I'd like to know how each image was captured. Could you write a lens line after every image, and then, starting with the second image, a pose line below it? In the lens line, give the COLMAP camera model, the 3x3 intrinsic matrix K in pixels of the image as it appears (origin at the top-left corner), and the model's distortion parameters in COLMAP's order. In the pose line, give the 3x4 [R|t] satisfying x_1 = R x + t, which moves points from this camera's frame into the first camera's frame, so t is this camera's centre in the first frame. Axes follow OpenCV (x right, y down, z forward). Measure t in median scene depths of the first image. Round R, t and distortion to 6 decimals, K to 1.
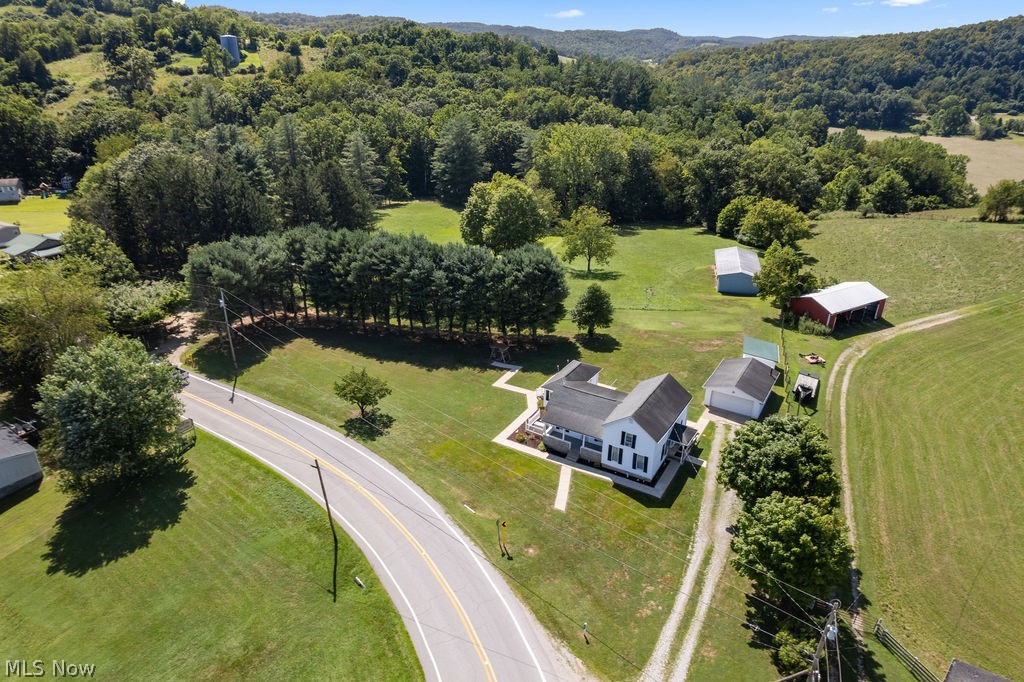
lens RADIAL K [[655.1, 0, 512.0], [0, 655.1, 341.0], [0, 0, 1]] dist [-0.078407, 0.071397]
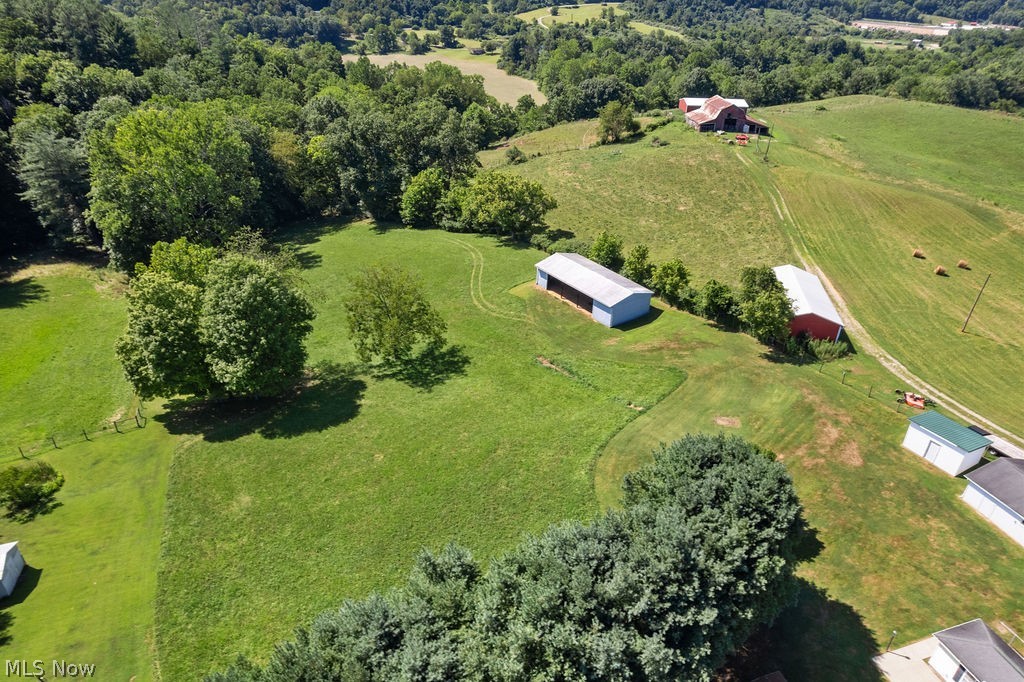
lens RADIAL K [[655.1, 0, 512.0], [0, 655.1, 341.0], [0, 0, 1]] dist [-0.078407, 0.071397]
pose [[0.653840, -0.379334, 0.654674, -0.339523], [0.311812, 0.923446, 0.223652, -0.372452], [-0.689395, 0.057903, 0.722067, 0.794803]]
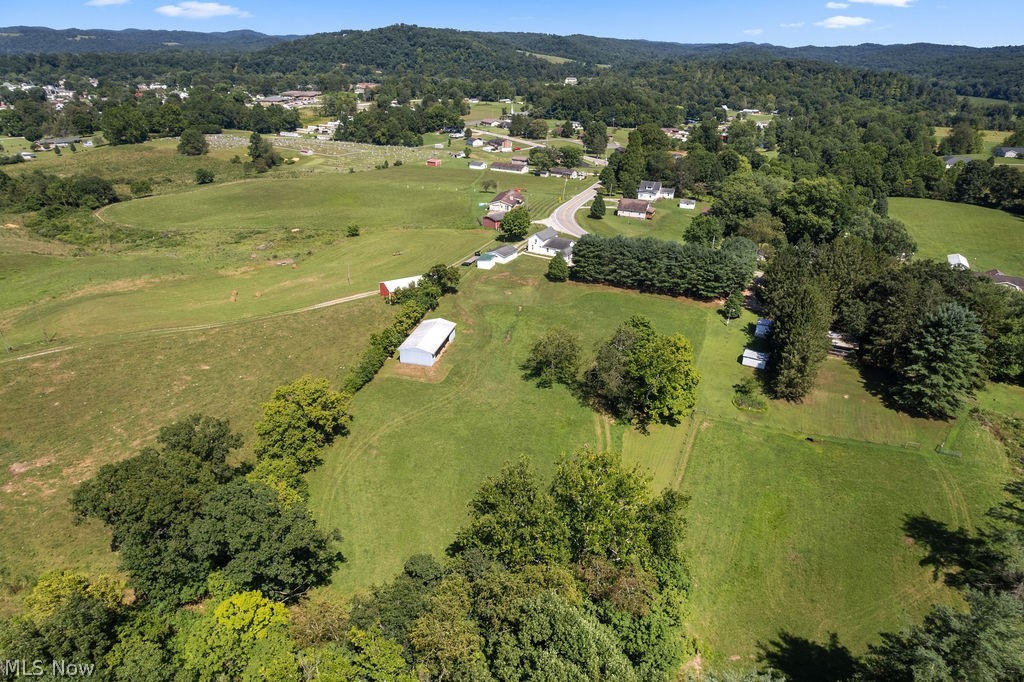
lens RADIAL K [[655.1, 0, 512.0], [0, 655.1, 341.0], [0, 0, 1]] dist [-0.078407, 0.071397]
pose [[-0.999050, -0.020876, -0.038254, 0.365698], [-0.042650, 0.648706, 0.759843, -1.522675], [0.008953, 0.760753, -0.648980, 2.659613]]
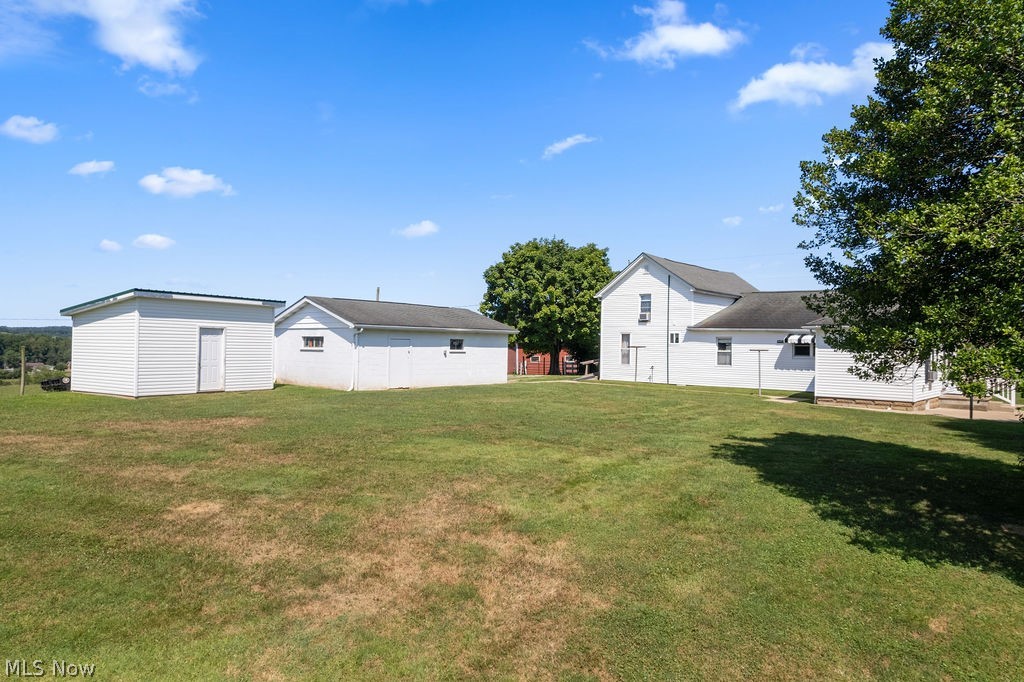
lens RADIAL K [[655.1, 0, 512.0], [0, 655.1, 341.0], [0, 0, 1]] dist [-0.078407, 0.071397]
pose [[-0.982024, -0.028257, 0.186630, 0.197097], [0.049122, 0.916405, 0.397227, -0.070534], [-0.182253, 0.399254, -0.898543, 1.179466]]
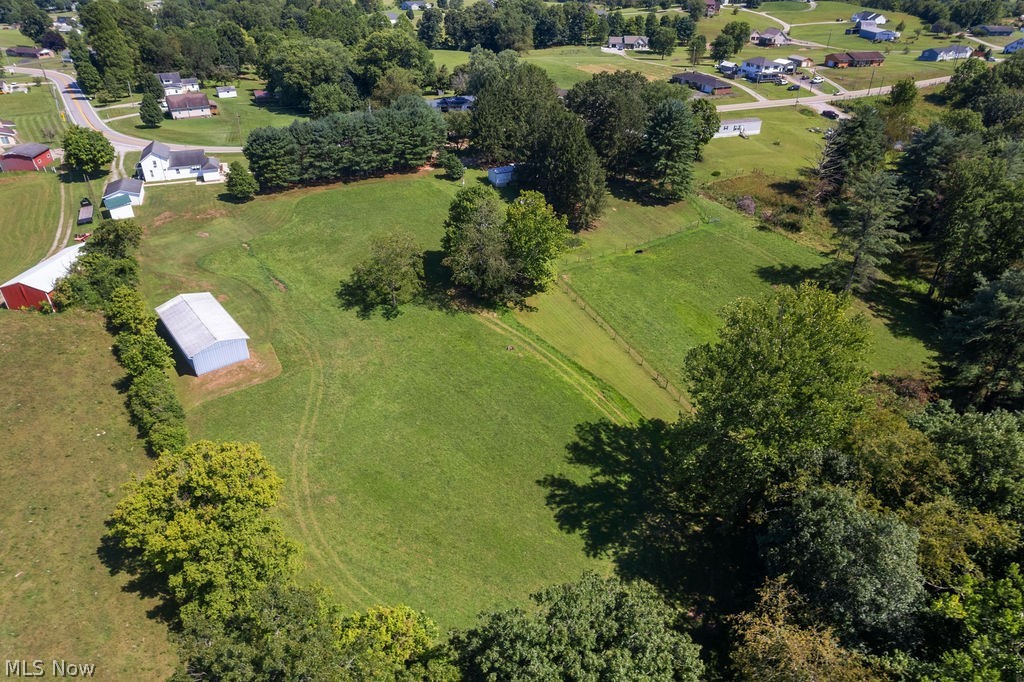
lens RADIAL K [[655.1, 0, 512.0], [0, 655.1, 341.0], [0, 0, 1]] dist [-0.078407, 0.071397]
pose [[-0.591839, 0.405726, -0.696500, 0.986438], [-0.362827, 0.637504, 0.679666, -1.102609], [0.719780, 0.654962, -0.230091, 2.160775]]
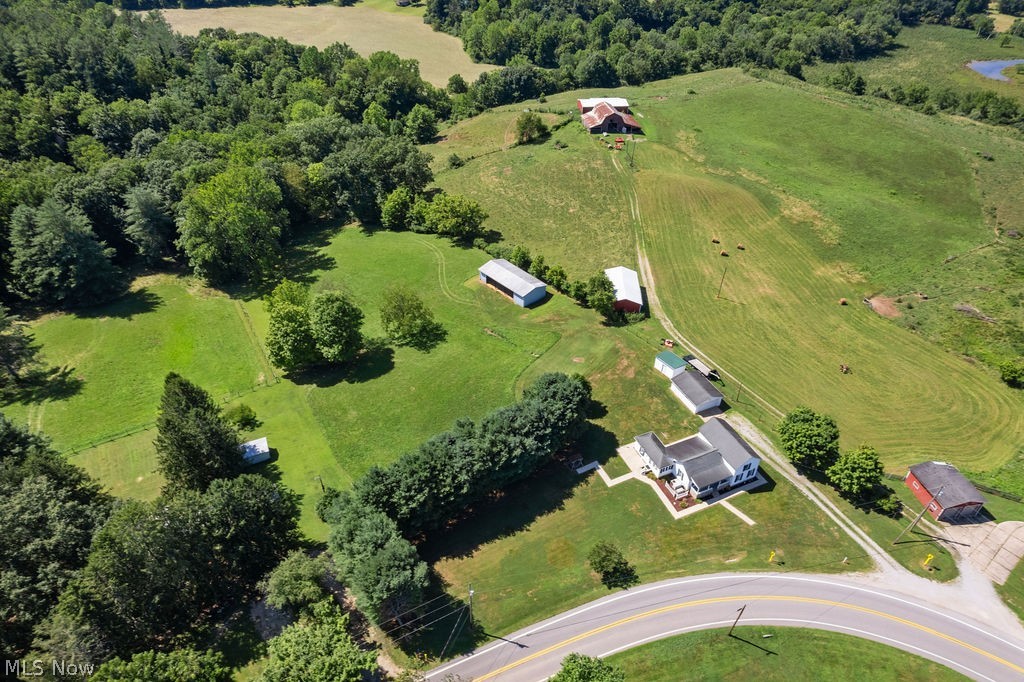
lens RADIAL K [[655.1, 0, 512.0], [0, 655.1, 341.0], [0, 0, 1]] dist [-0.078407, 0.071397]
pose [[0.565494, -0.500436, 0.655576, -0.838158], [0.339140, 0.865659, 0.368264, -0.726573], [-0.751798, 0.014081, 0.659243, 0.232112]]
